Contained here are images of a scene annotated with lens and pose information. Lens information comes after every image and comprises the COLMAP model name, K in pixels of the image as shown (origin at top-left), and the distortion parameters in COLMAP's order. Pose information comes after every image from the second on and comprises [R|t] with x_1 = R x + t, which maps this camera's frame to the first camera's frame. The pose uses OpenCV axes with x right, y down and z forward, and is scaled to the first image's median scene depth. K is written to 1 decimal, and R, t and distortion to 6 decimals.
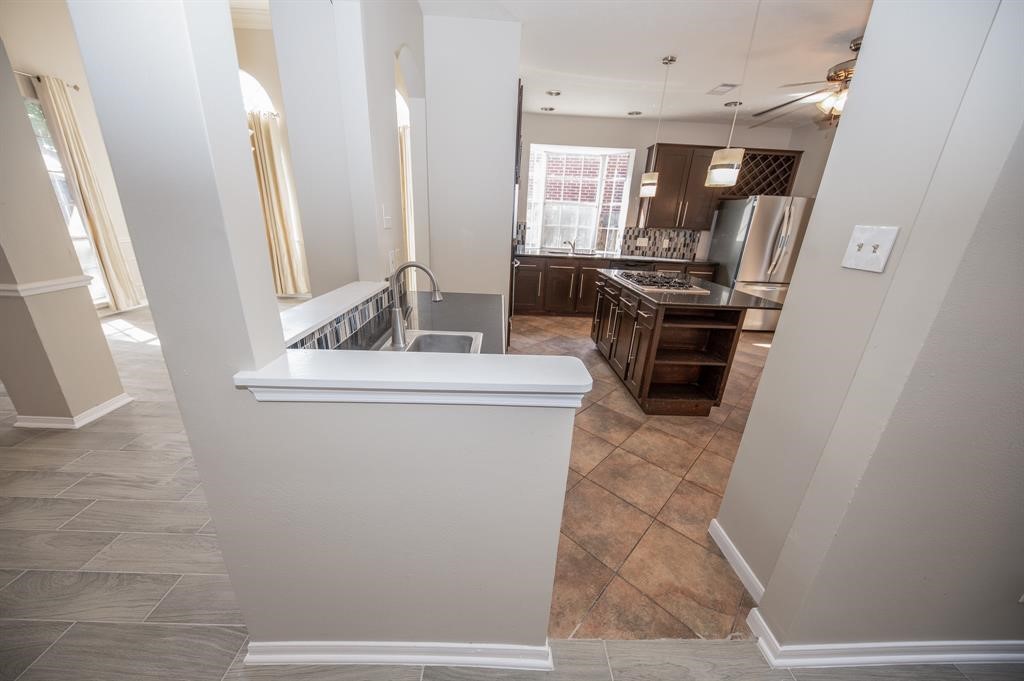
lens RADIAL K [[351.5, 0, 512.0], [0, 351.5, 340.5], [0, 0, 1]] dist [0.008827, -0.000028]
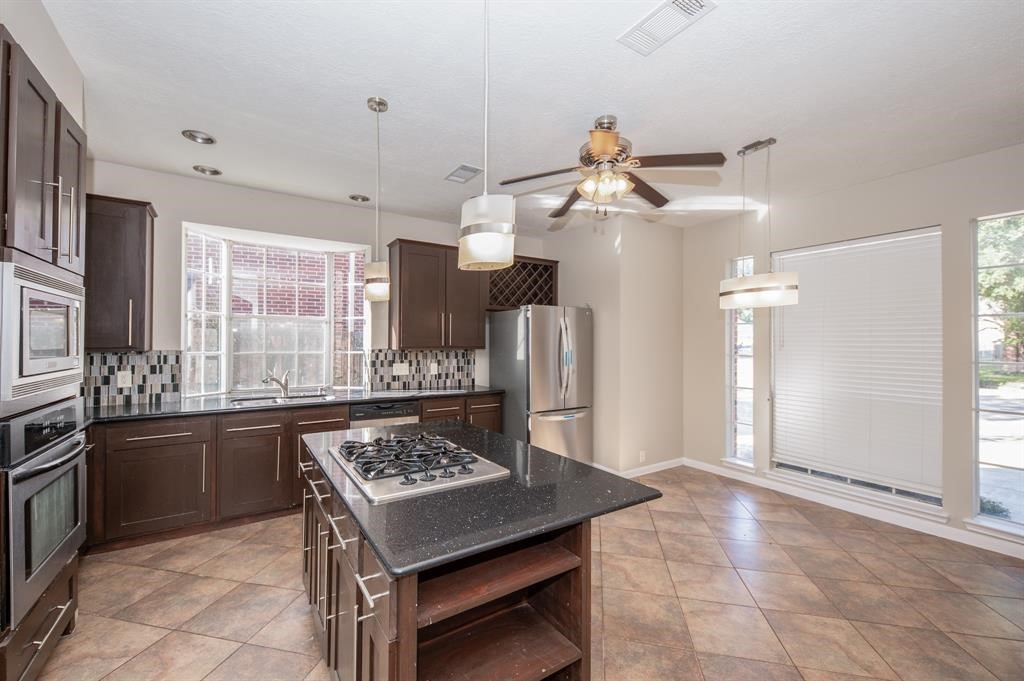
lens RADIAL K [[405.0, 0, 508.3], [0, 405.0, 342.2], [0, 0, 1]] dist [0.002012, 0.000175]
pose [[0.851846, -0.043136, 0.522013, 0.157053], [0.206086, 0.943825, -0.258308, -0.093830], [-0.481547, 0.327618, 0.812883, 0.276307]]
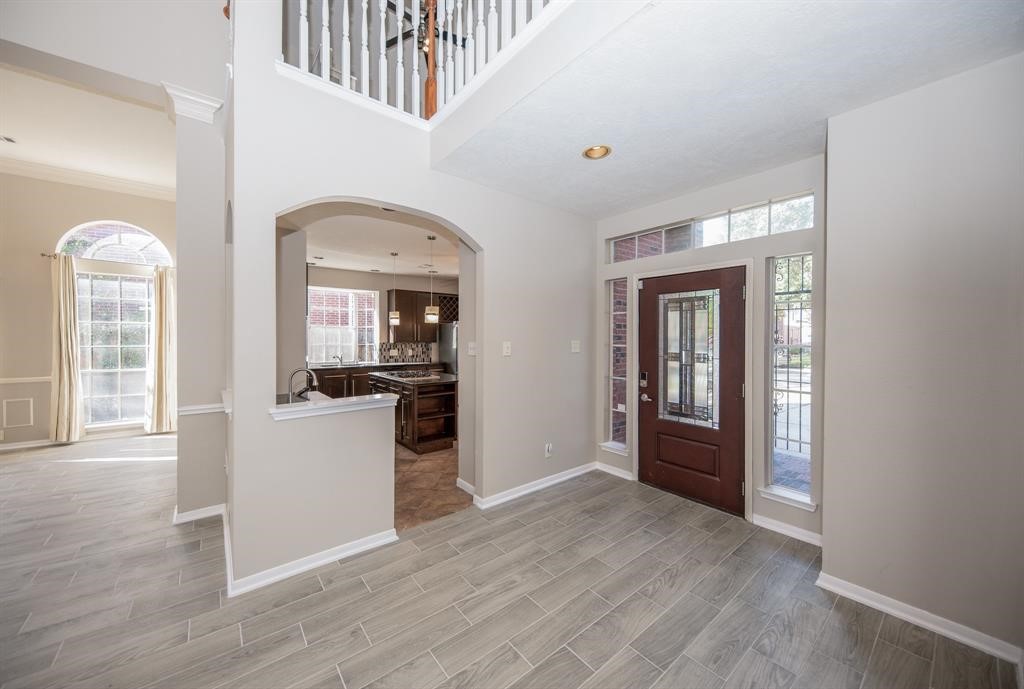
lens RADIAL K [[368.4, 0, 495.4], [0, 368.4, 340.8], [0, 0, 1]] dist [0.001120, 0.000057]
pose [[0.805298, -0.052614, 0.590531, -0.169310], [0.229145, 0.946272, -0.228172, 0.102498], [-0.546798, 0.319063, 0.774087, -0.368035]]
